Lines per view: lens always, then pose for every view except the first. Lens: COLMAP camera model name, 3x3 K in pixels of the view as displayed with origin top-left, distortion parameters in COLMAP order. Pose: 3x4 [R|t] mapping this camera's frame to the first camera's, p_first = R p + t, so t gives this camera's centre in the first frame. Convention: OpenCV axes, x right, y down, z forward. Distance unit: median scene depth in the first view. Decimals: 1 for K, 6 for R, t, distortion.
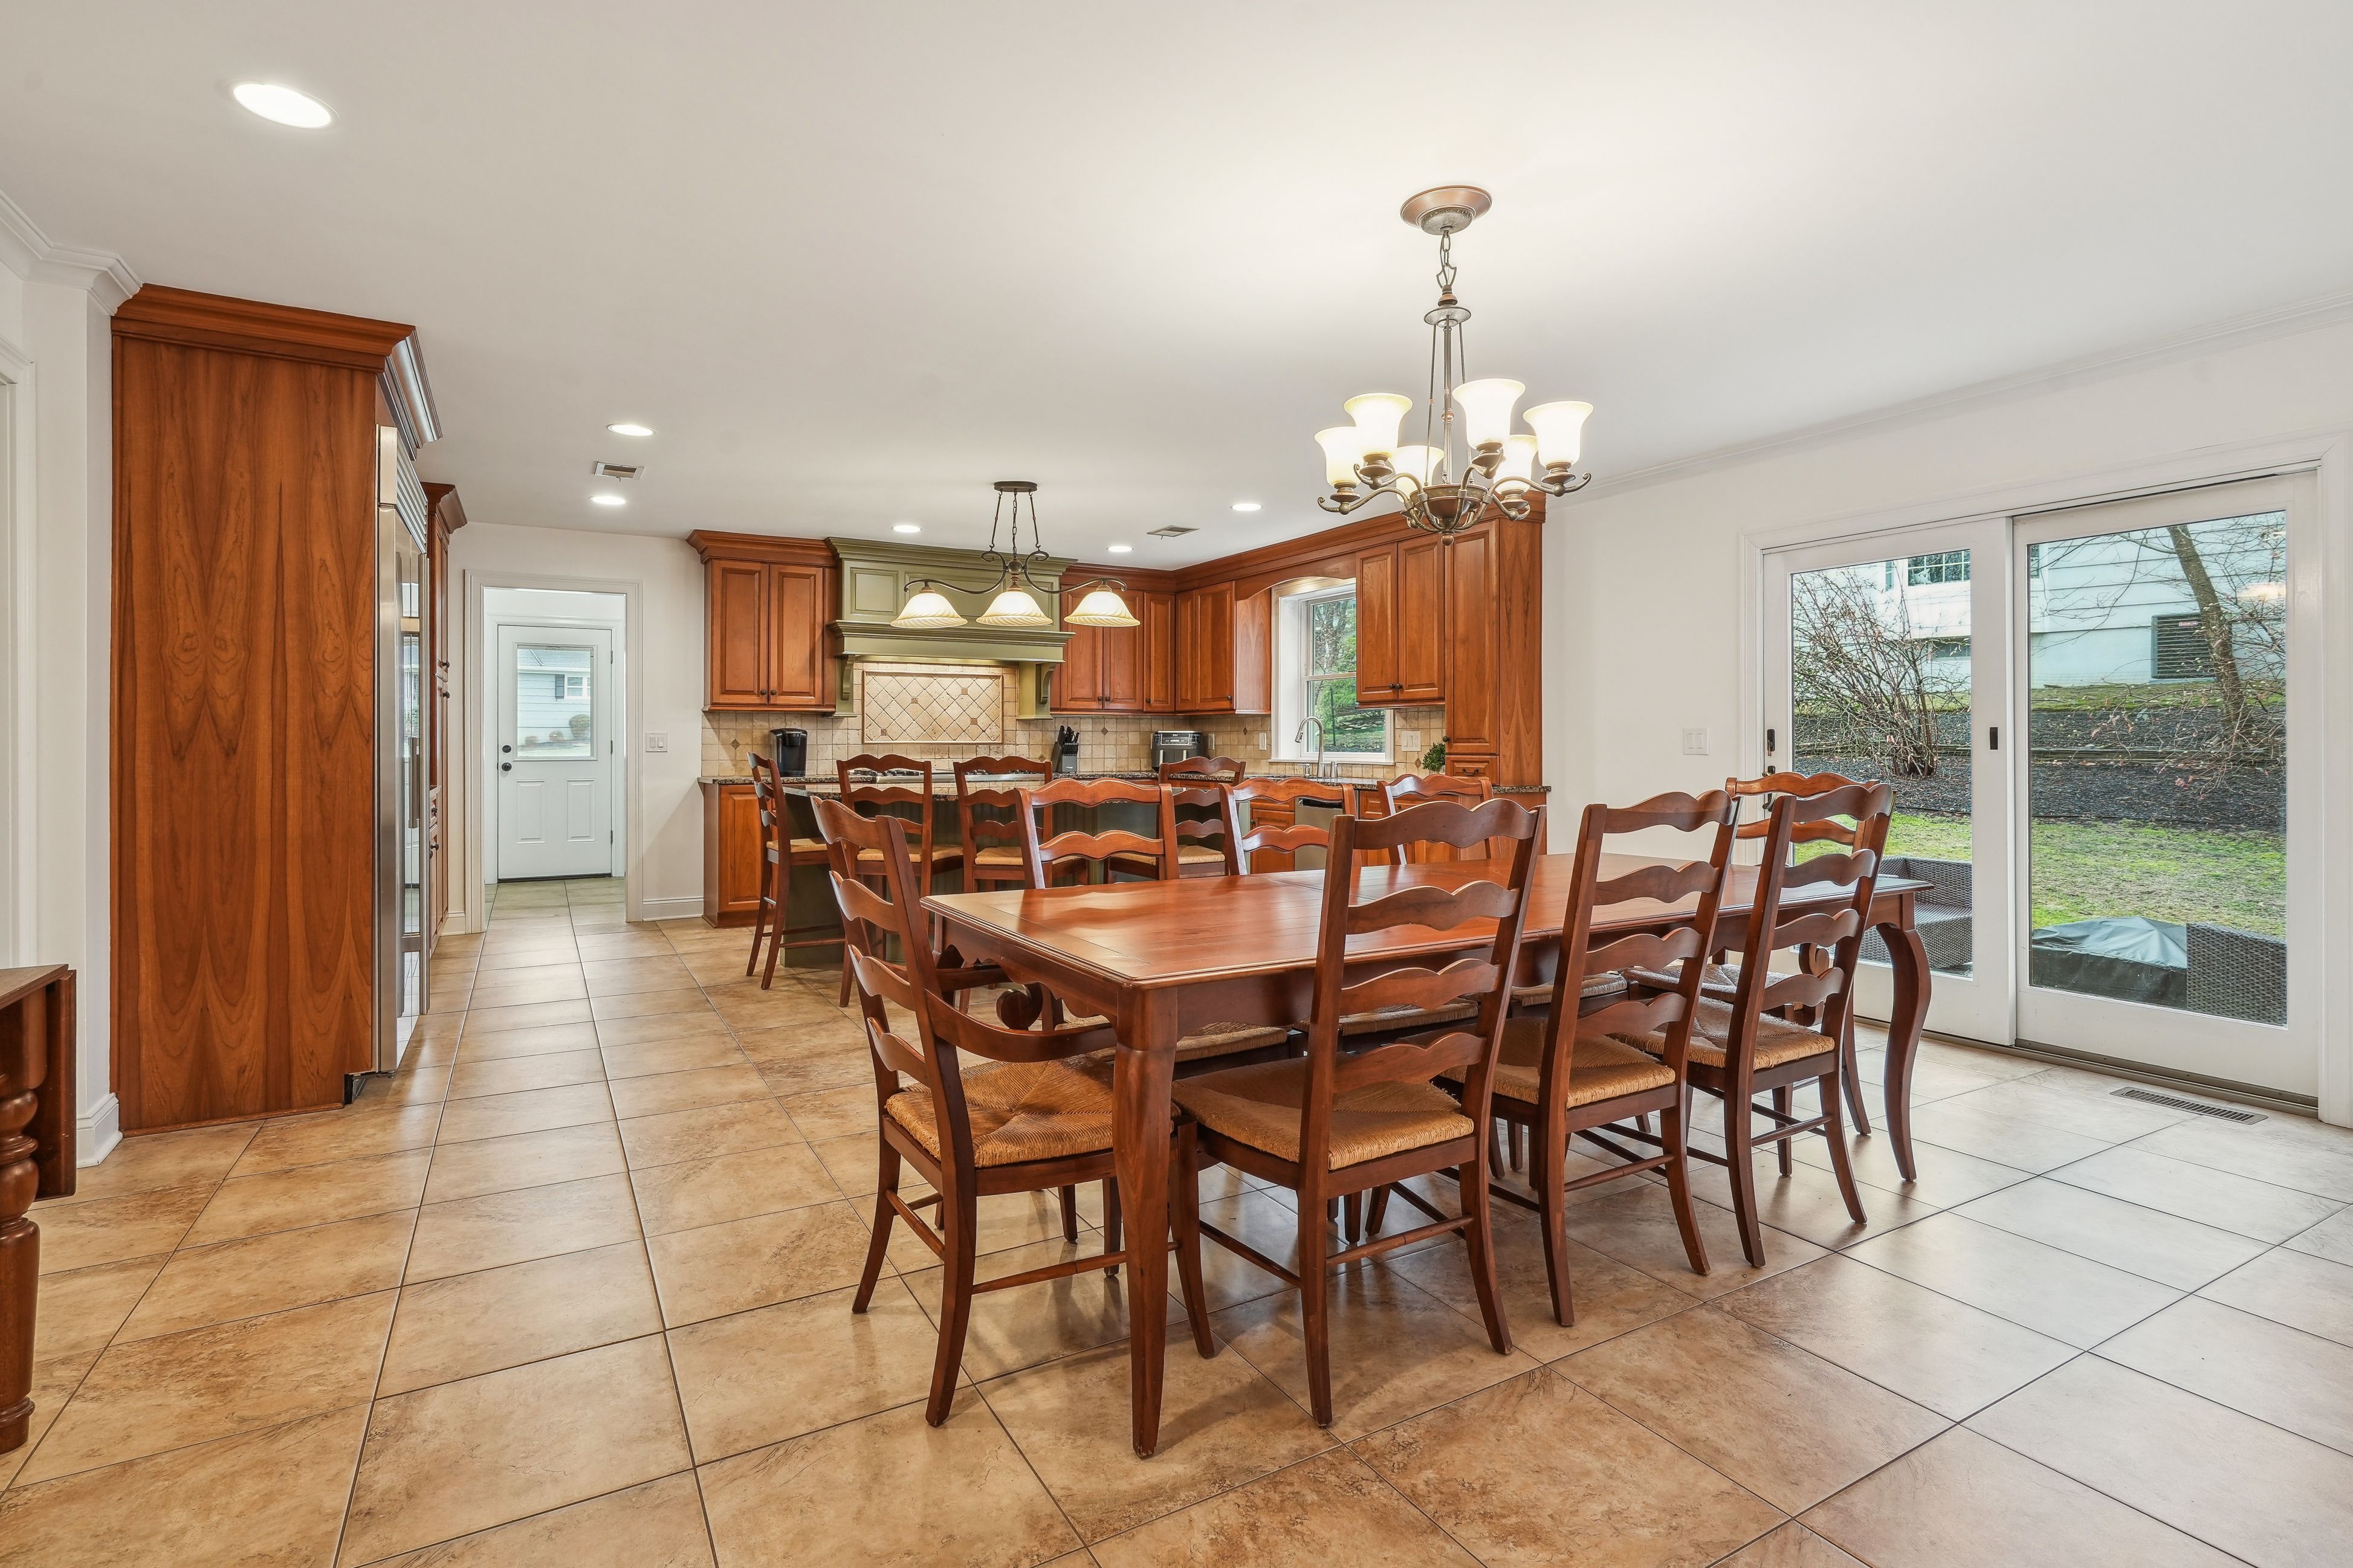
lens RADIAL K [[1145.3, 0, 1166.9], [0, 1145.3, 739.0], [0, 0, 1]] dist [-0.001999, -0.000607]
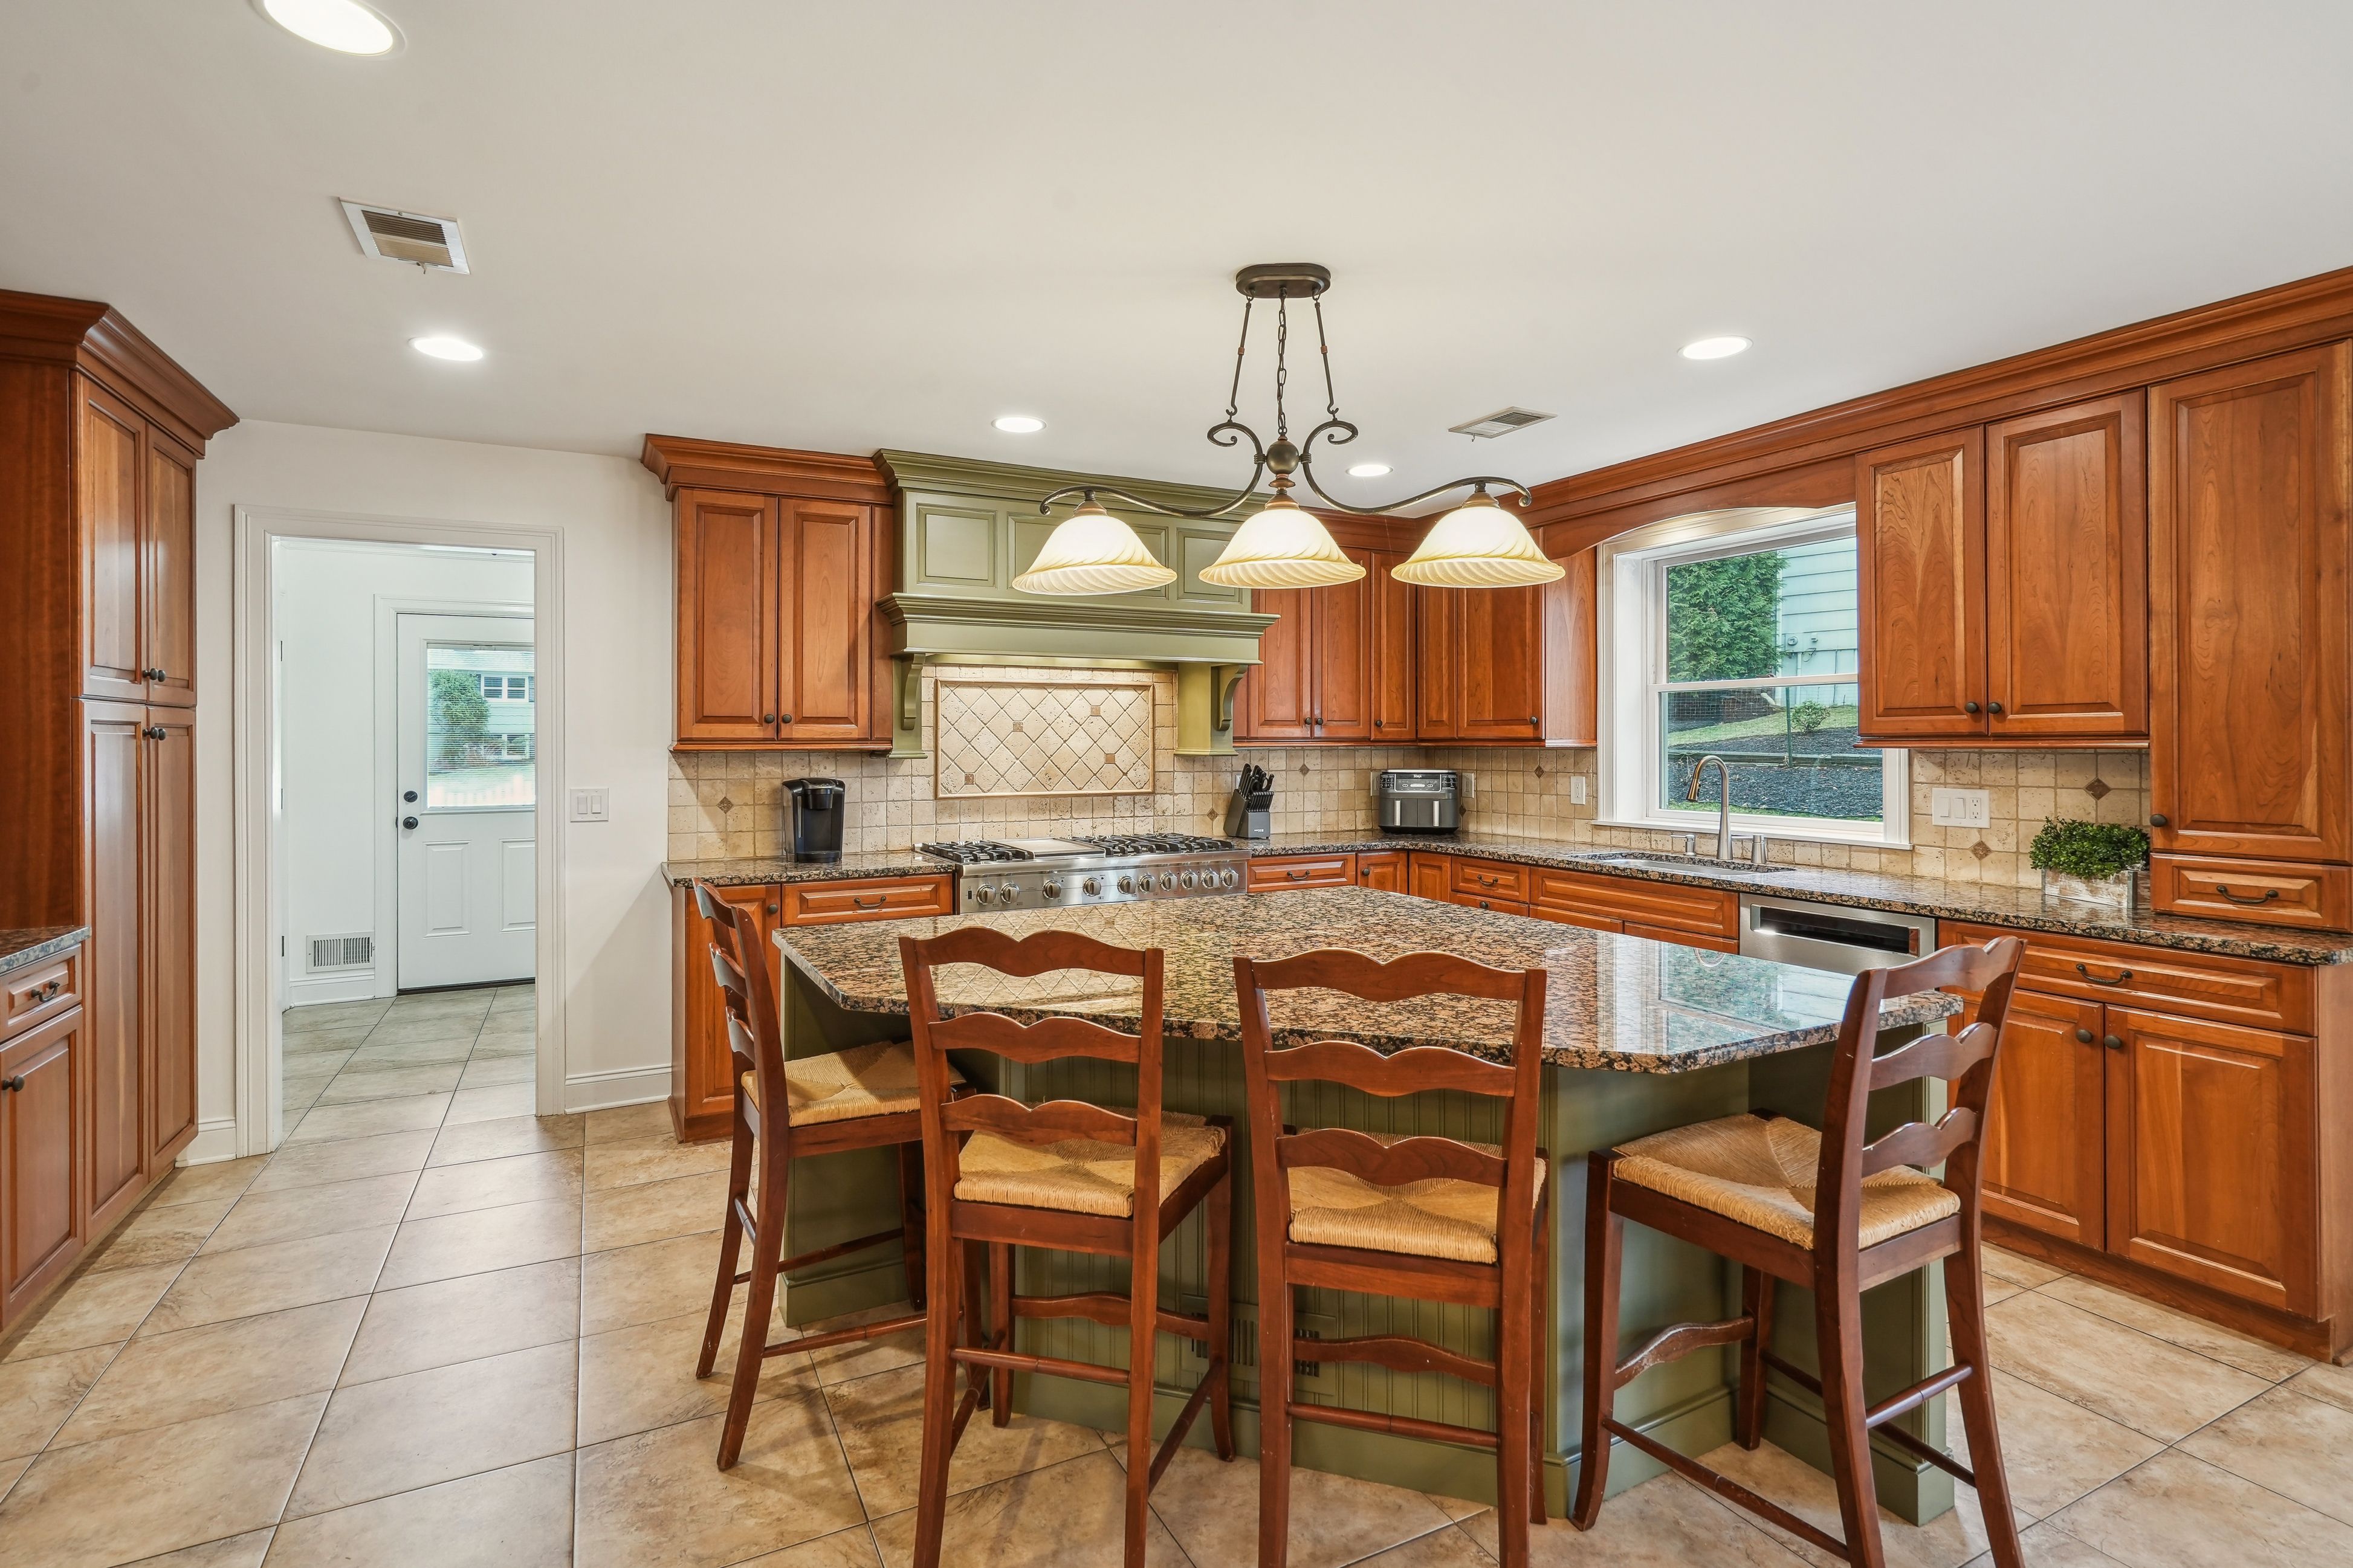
lens RADIAL K [[1150.7, 0, 1167.8], [0, 1150.7, 736.7], [0, 0, 1]] dist [-0.002131, 0.000279]
pose [[0.999157, -0.003502, -0.040900, -0.123960], [0.003402, 0.999991, -0.002521, -0.028774], [0.040908, 0.002380, 0.999160, 0.415744]]
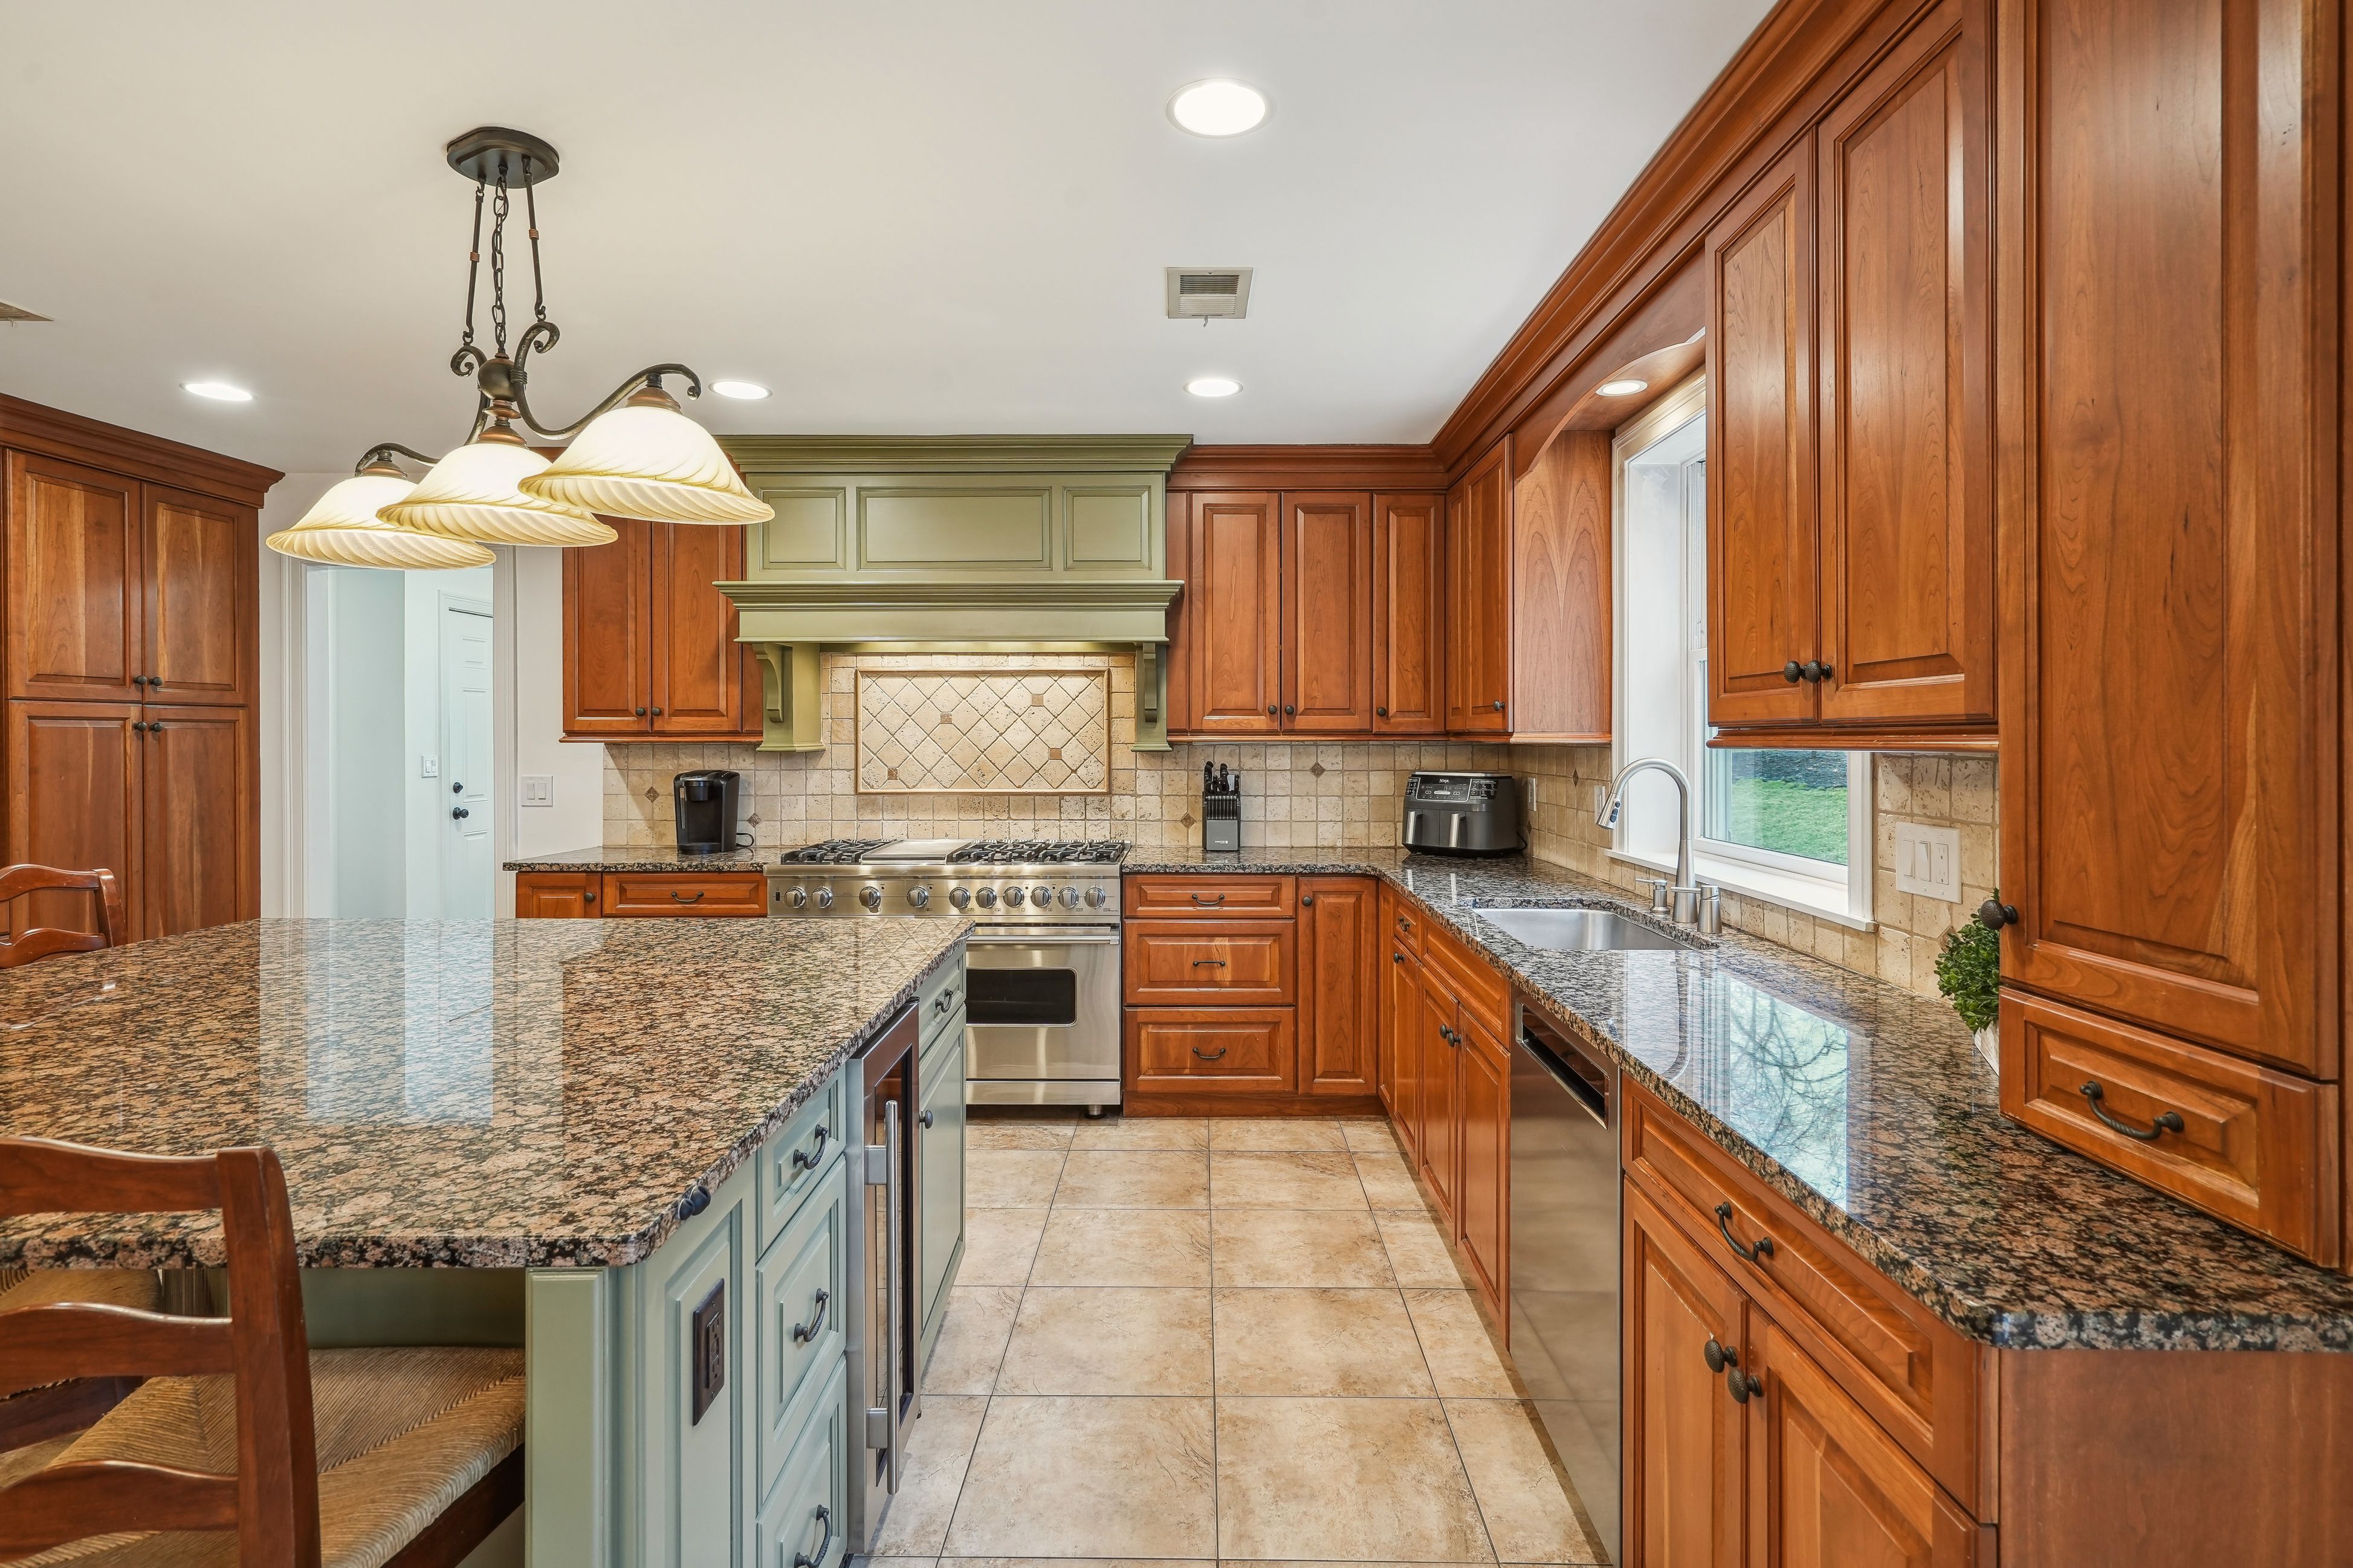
lens RADIAL K [[1145.3, 0, 1166.9], [0, 1145.3, 739.0], [0, 0, 1]] dist [-0.001999, -0.000607]
pose [[0.861714, 0.000225, -0.507394, 0.180263], [0.002209, 0.999989, 0.004195, -0.027763], [0.507390, -0.004736, 0.861704, 0.609450]]
